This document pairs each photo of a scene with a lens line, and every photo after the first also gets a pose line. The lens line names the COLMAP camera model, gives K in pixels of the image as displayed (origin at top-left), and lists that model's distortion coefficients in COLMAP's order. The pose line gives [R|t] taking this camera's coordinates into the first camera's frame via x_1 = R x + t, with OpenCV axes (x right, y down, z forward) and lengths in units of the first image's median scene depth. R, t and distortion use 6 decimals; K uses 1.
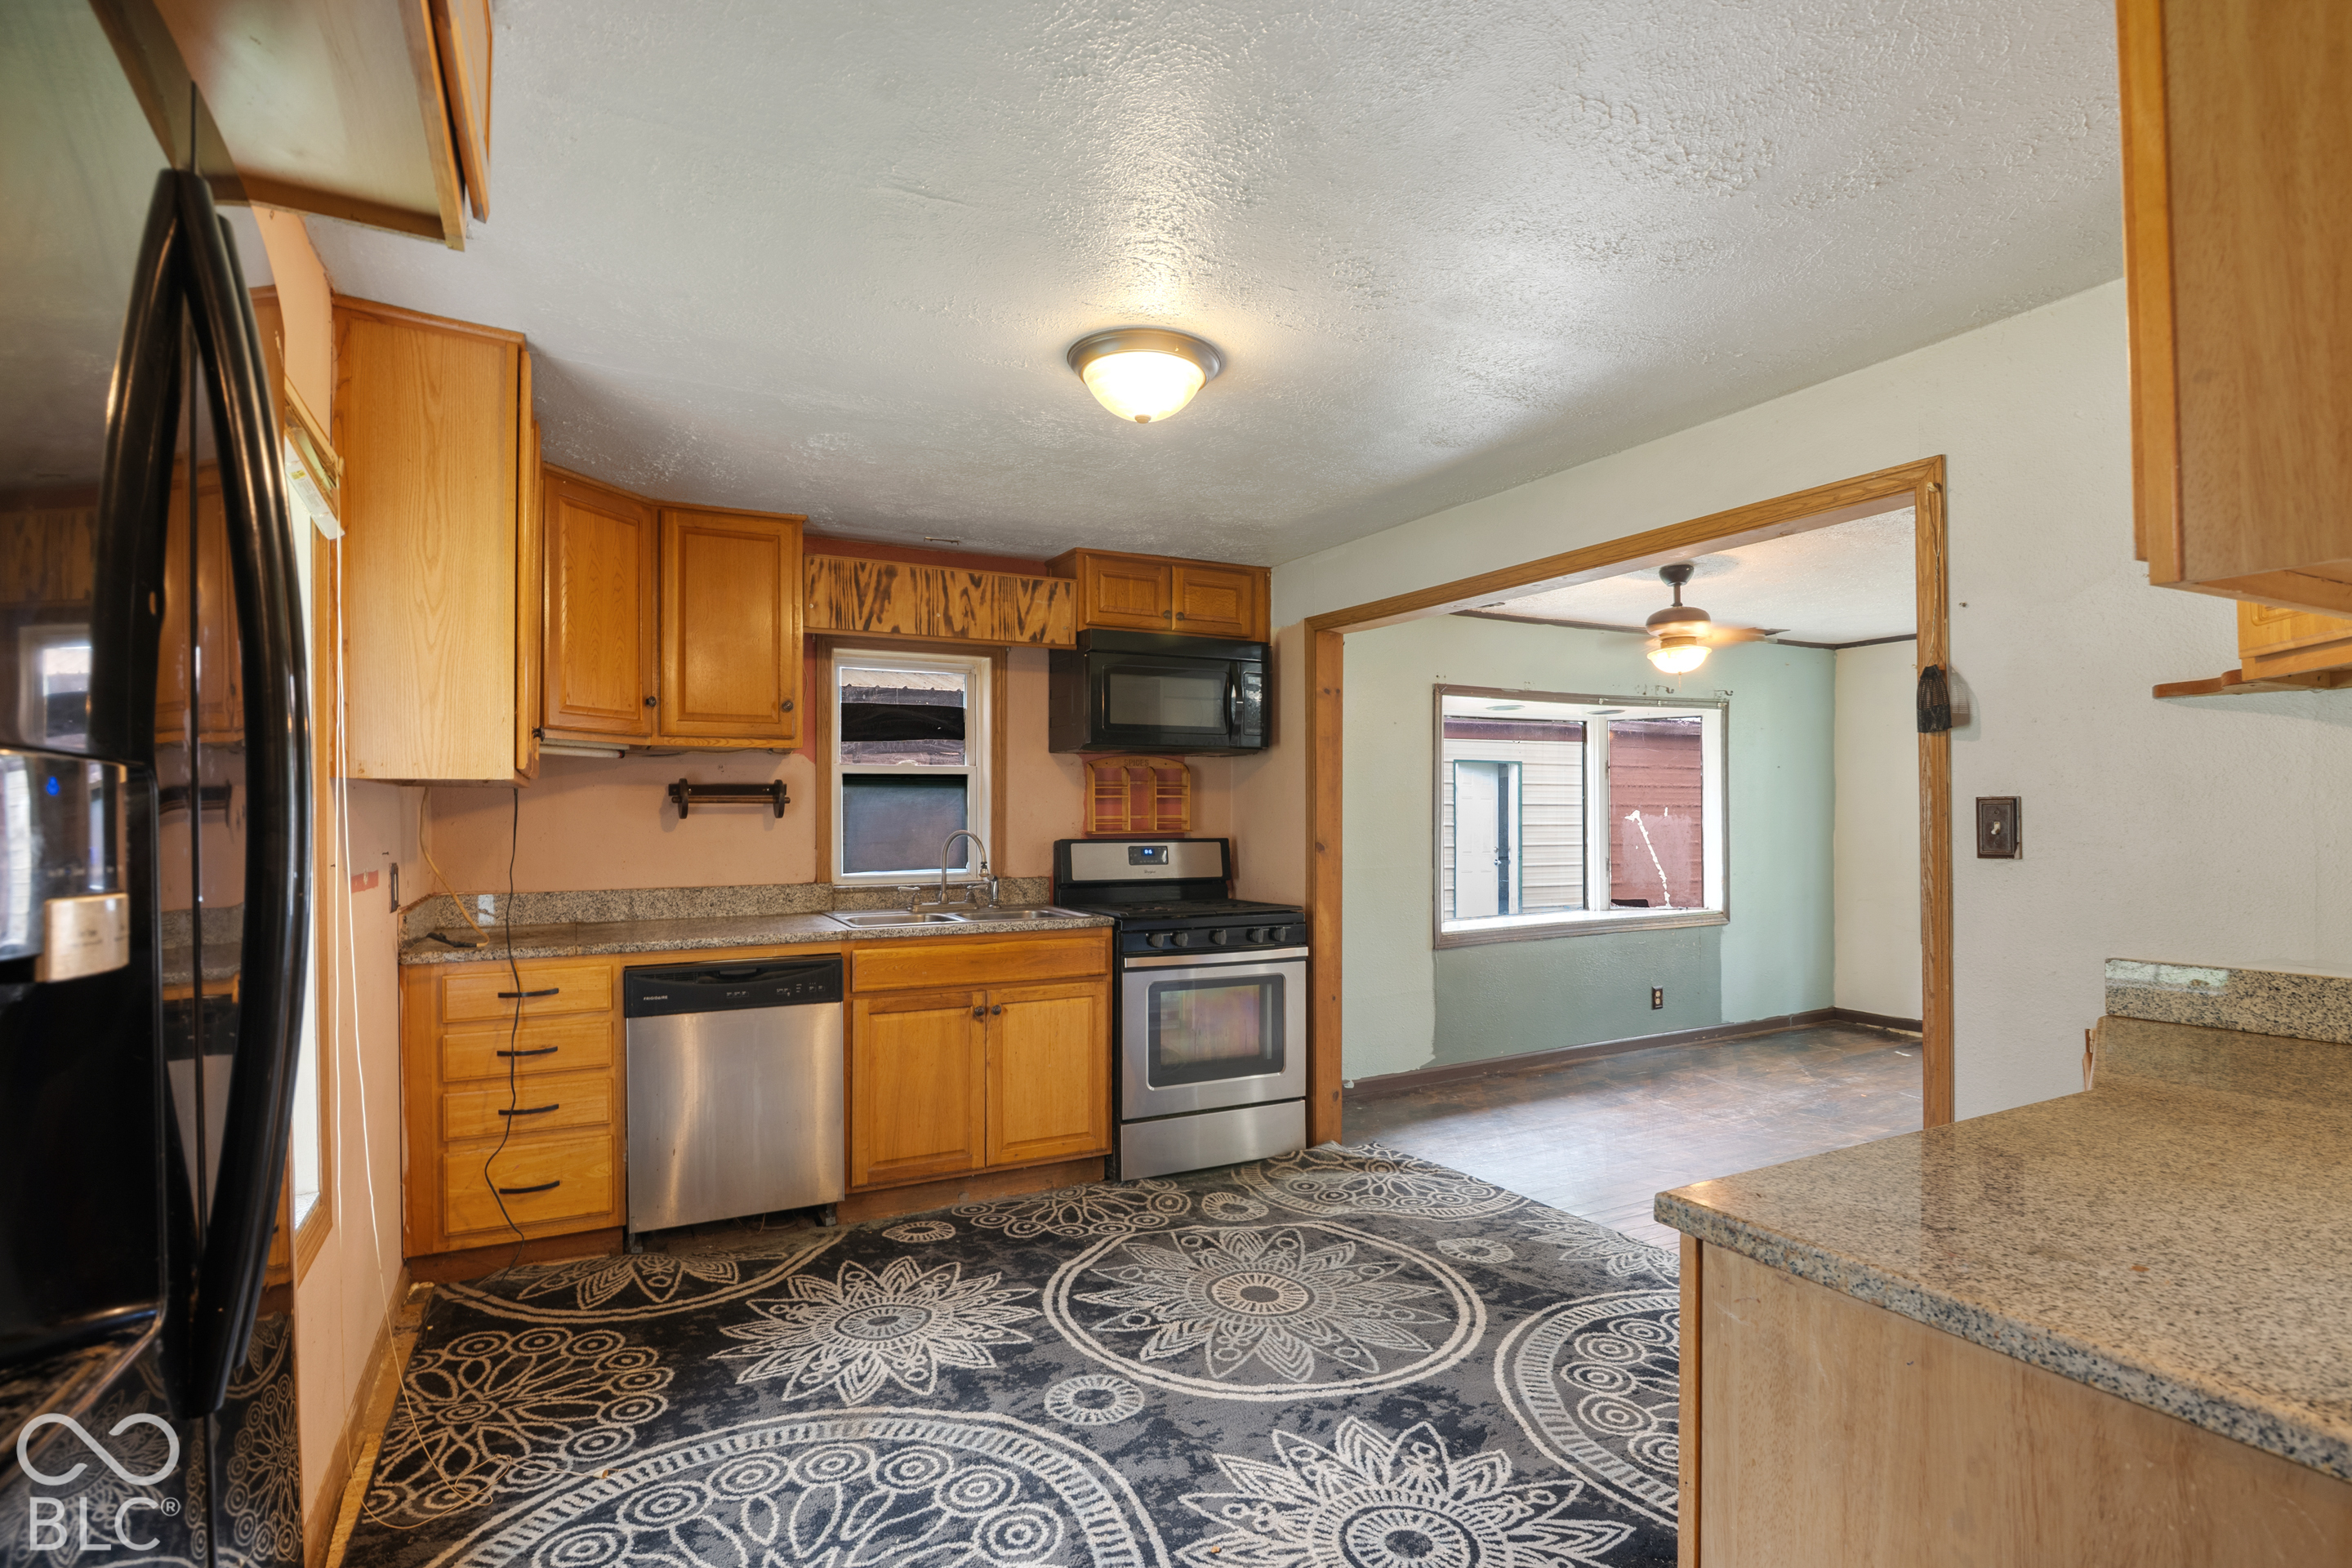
lens RADIAL K [[1144.3, 0, 1179.0], [0, 1144.3, 814.5], [0, 0, 1]] dist [-0.012713, -0.000144]
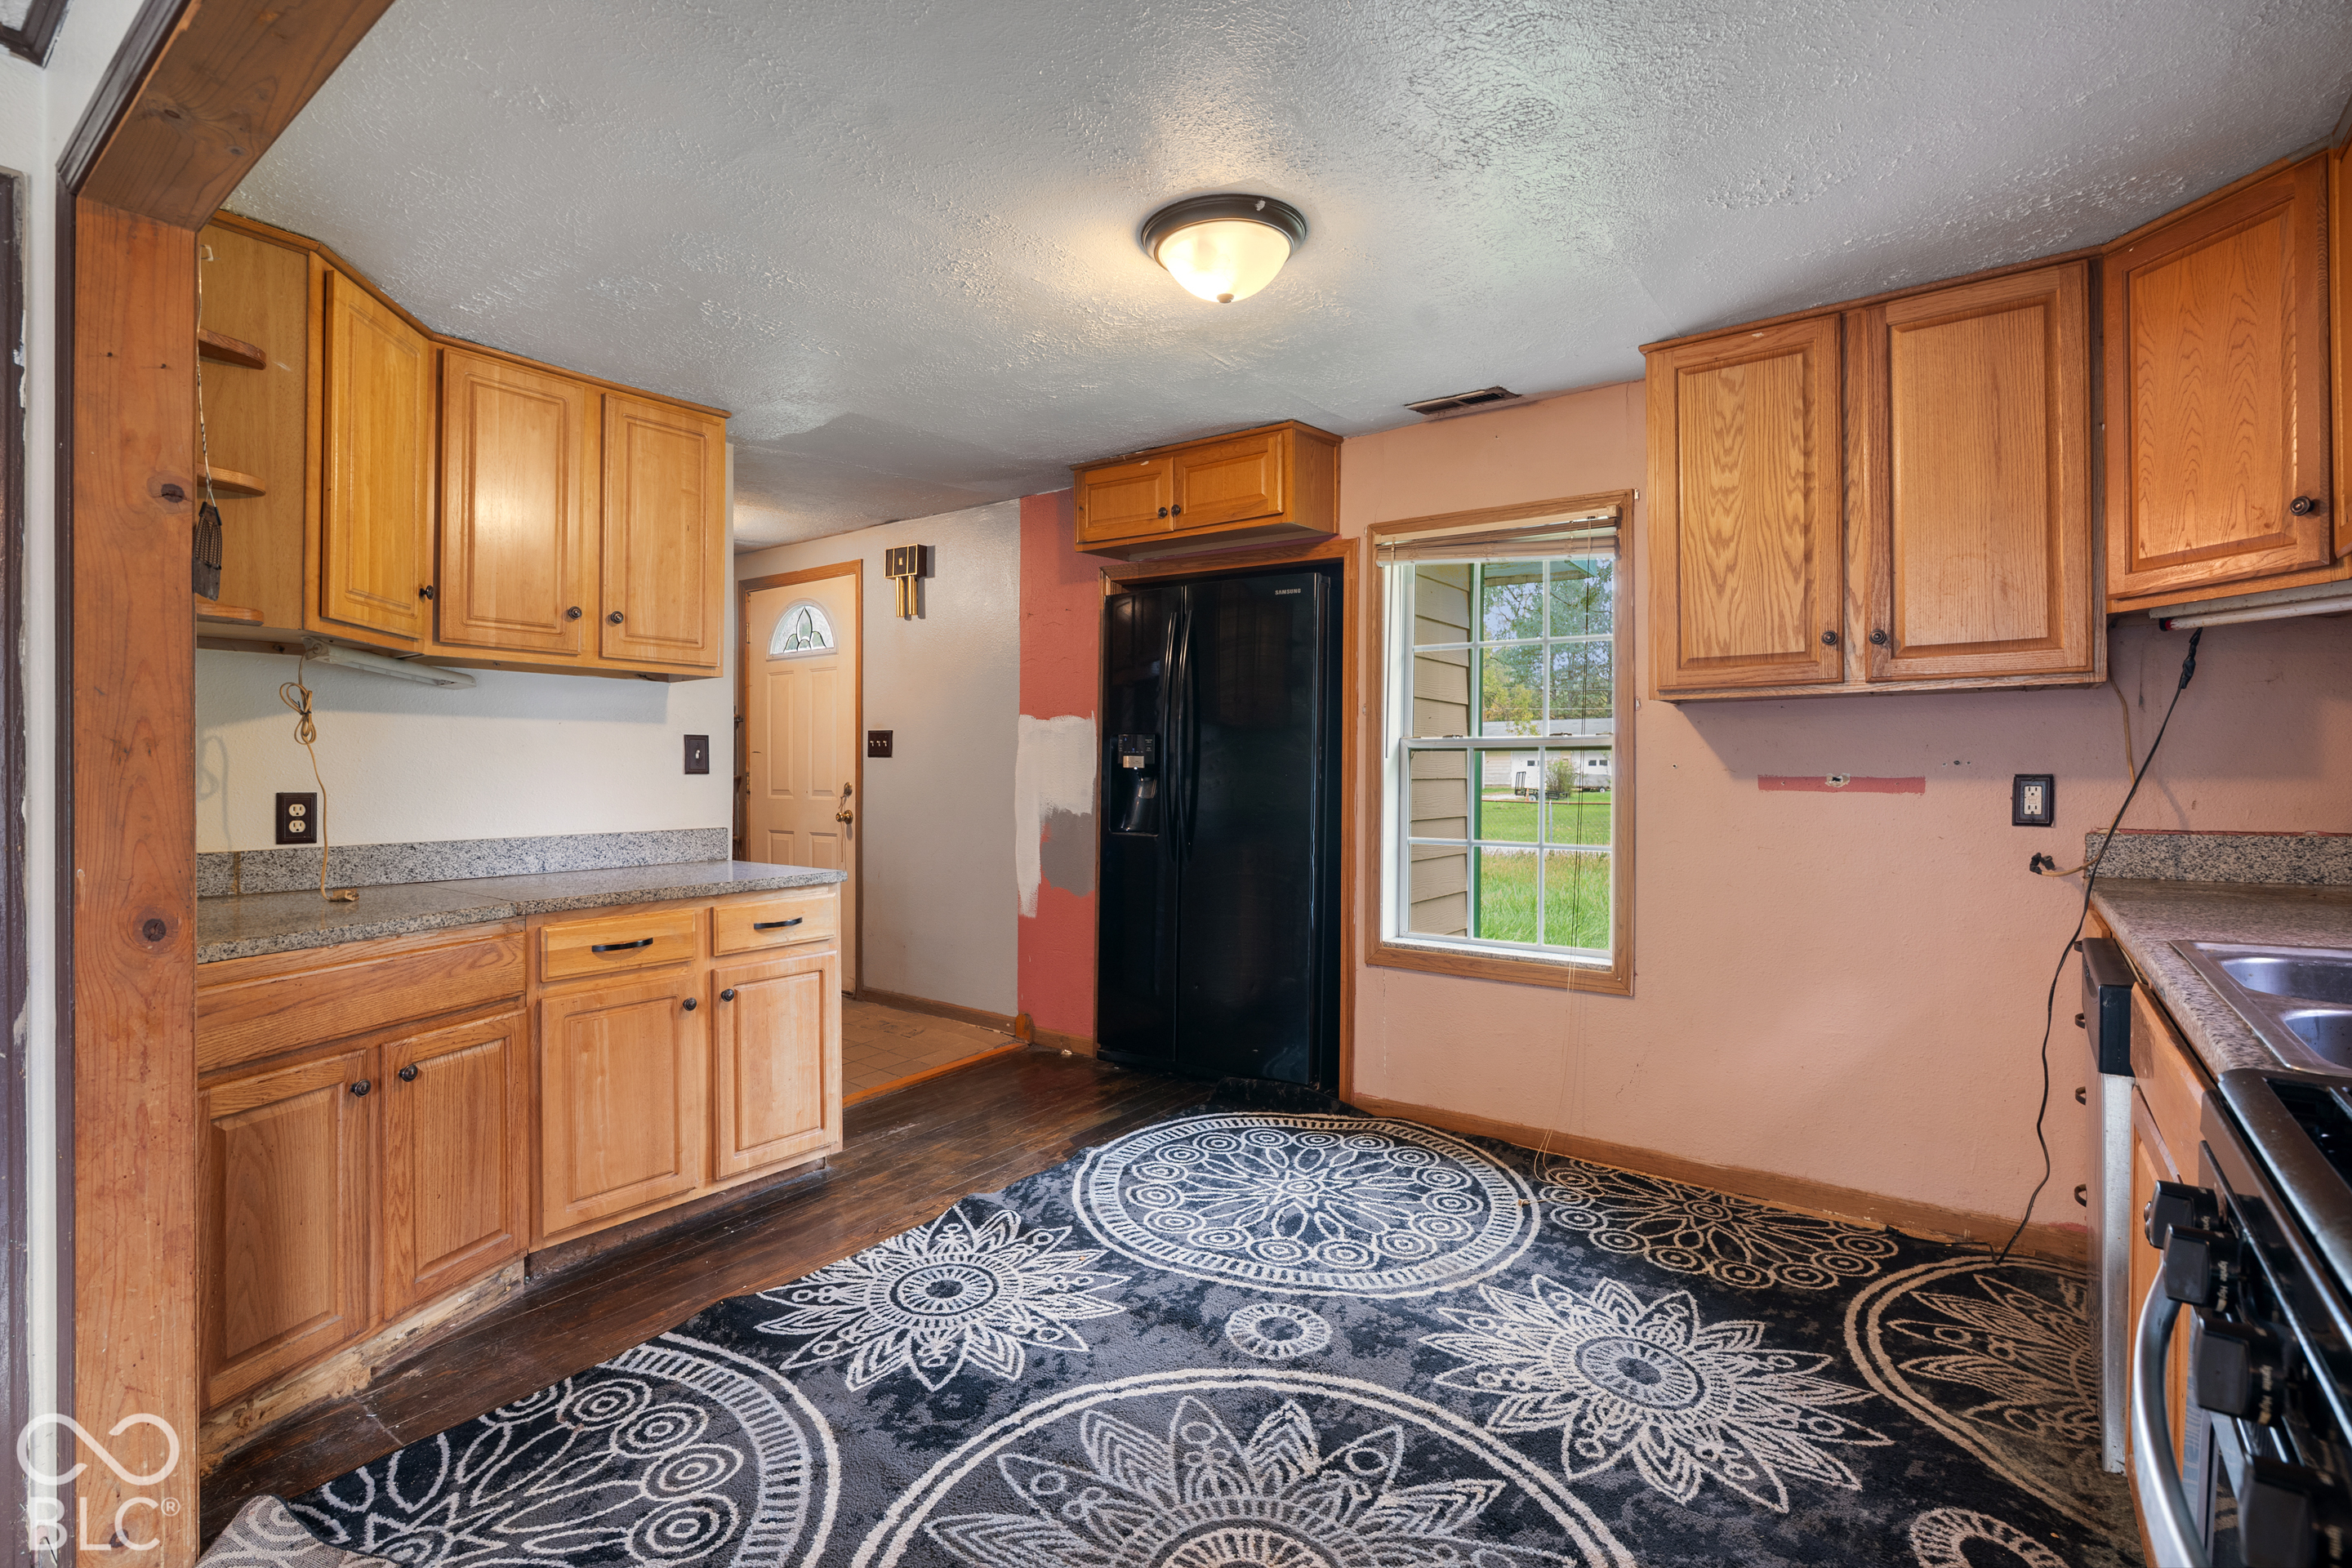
lens RADIAL K [[1100.8, 0, 1176.0], [0, 1100.8, 784.0], [0, 0, 1]] dist [-0.017549, 0.000177]
pose [[-0.905508, 0.011569, -0.424172, 0.317622], [0.005982, 0.999877, 0.014500, 0.032736], [0.424288, 0.010592, -0.905466, 1.461529]]
